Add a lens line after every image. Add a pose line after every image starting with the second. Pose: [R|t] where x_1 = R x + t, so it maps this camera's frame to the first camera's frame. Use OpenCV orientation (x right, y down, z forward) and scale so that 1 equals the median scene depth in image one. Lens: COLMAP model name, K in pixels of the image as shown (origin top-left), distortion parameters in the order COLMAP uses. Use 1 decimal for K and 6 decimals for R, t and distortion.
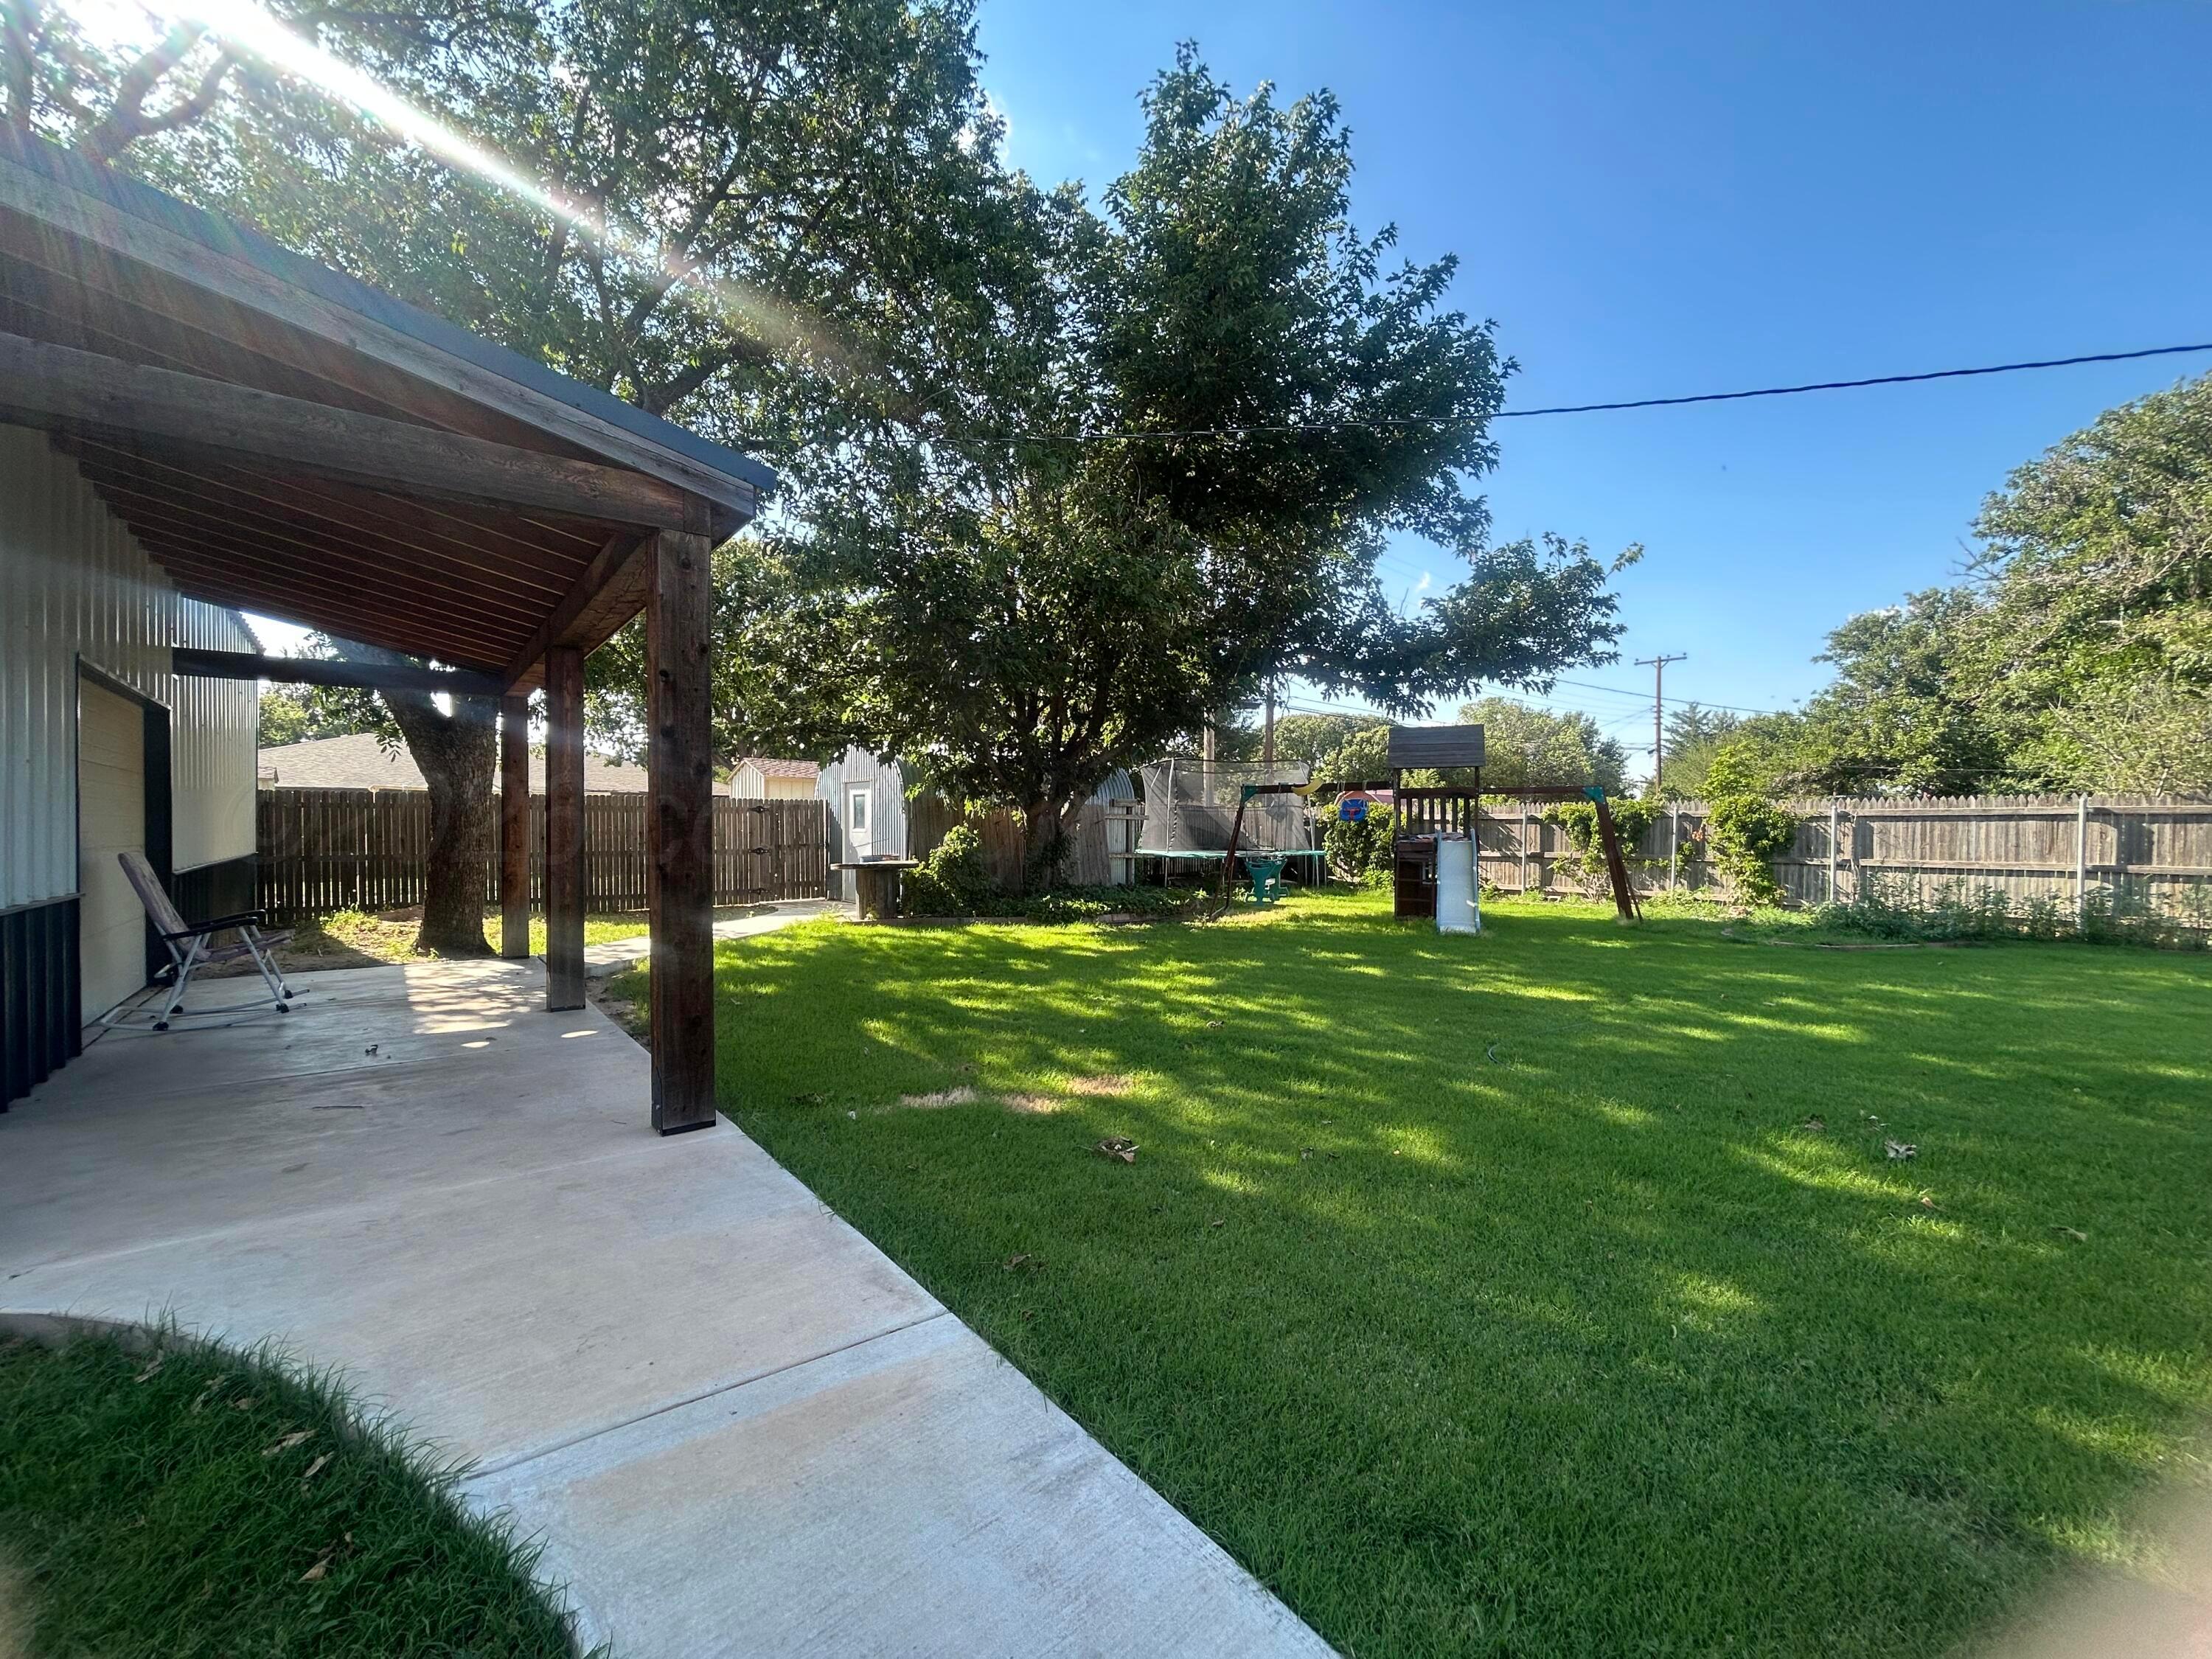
lens RADIAL K [[888.2, 0, 1112.3], [0, 888.2, 833.9], [0, 0, 1]] dist [-0.008176, 0.002680]
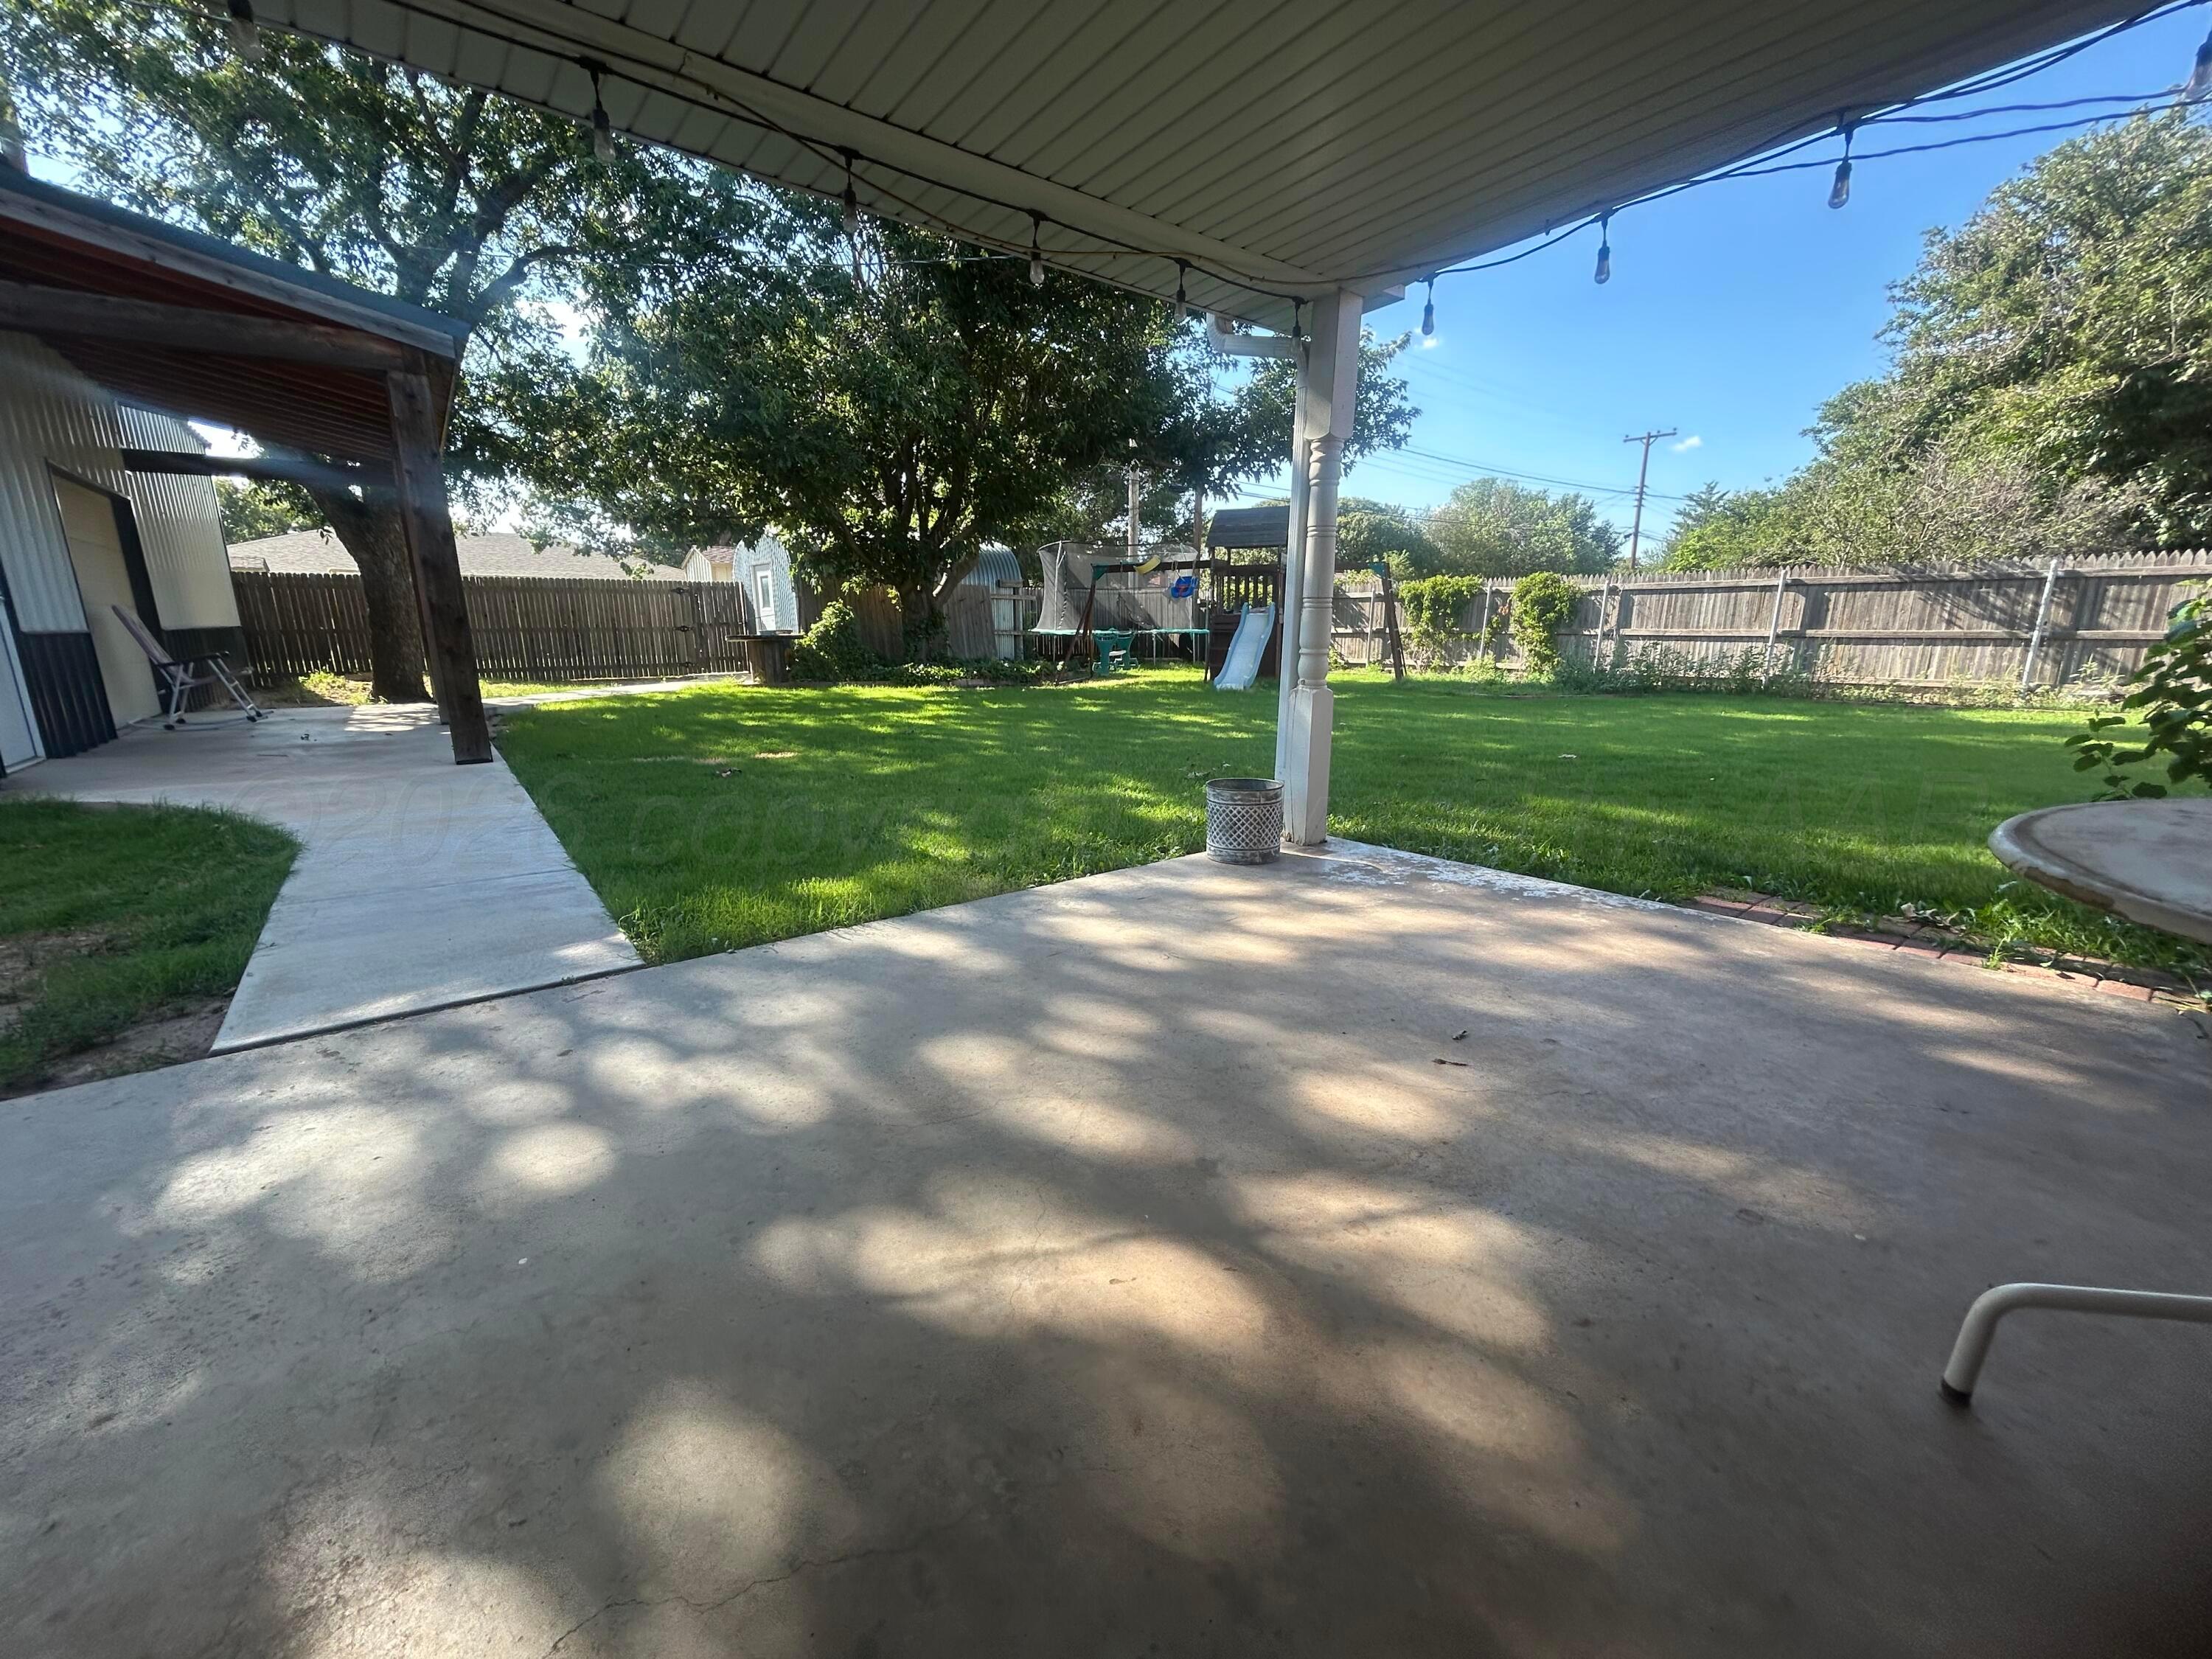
lens RADIAL K [[888.2, 0, 1107.9], [0, 888.2, 828.9], [0, 0, 1]] dist [-0.008176, 0.002680]
pose [[0.999506, 0.004159, -0.031167, 0.219072], [0.002776, 0.975674, 0.219210, 0.026894], [0.031321, -0.219188, 0.975180, -0.173995]]
